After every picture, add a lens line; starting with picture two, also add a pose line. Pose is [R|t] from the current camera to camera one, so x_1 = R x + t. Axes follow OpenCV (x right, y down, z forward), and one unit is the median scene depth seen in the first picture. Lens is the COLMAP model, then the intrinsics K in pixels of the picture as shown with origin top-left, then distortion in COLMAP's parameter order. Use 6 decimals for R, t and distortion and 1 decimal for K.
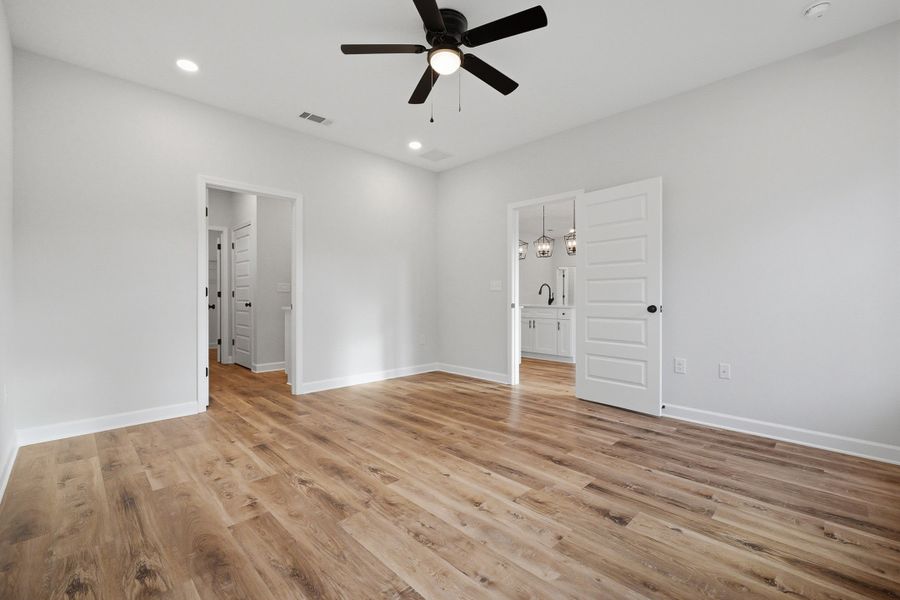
lens RADIAL K [[390.7, 0, 446.7], [0, 390.7, 297.7], [0, 0, 1]] dist [-0.000235, 0.000175]
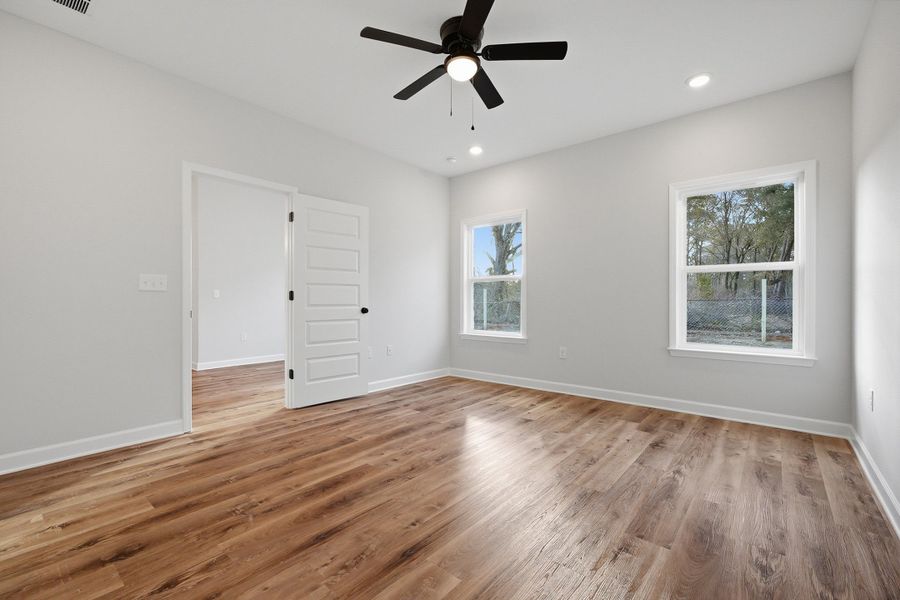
lens RADIAL K [[394.0, 0, 450.1], [0, 394.0, 303.4], [0, 0, 1]] dist [-0.002806, 0.000620]
pose [[-0.106156, -0.006360, 0.994329, -0.944794], [0.001267, 0.999978, 0.006531, -0.002824], [-0.994349, 0.001953, -0.106146, 1.066971]]
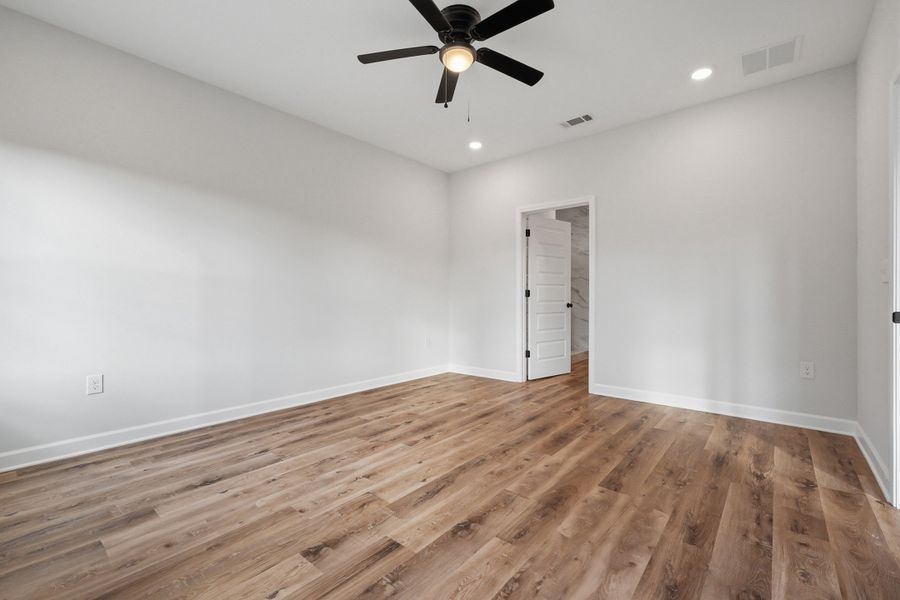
lens RADIAL K [[385.2, 0, 450.4], [0, 385.2, 296.8], [0, 0, 1]] dist [-0.001583, 0.000005]
pose [[0.100002, -0.004681, -0.994976, 0.903260], [-0.001461, 0.999987, -0.004851, 0.002699], [0.994986, 0.001939, 0.099994, 0.827392]]
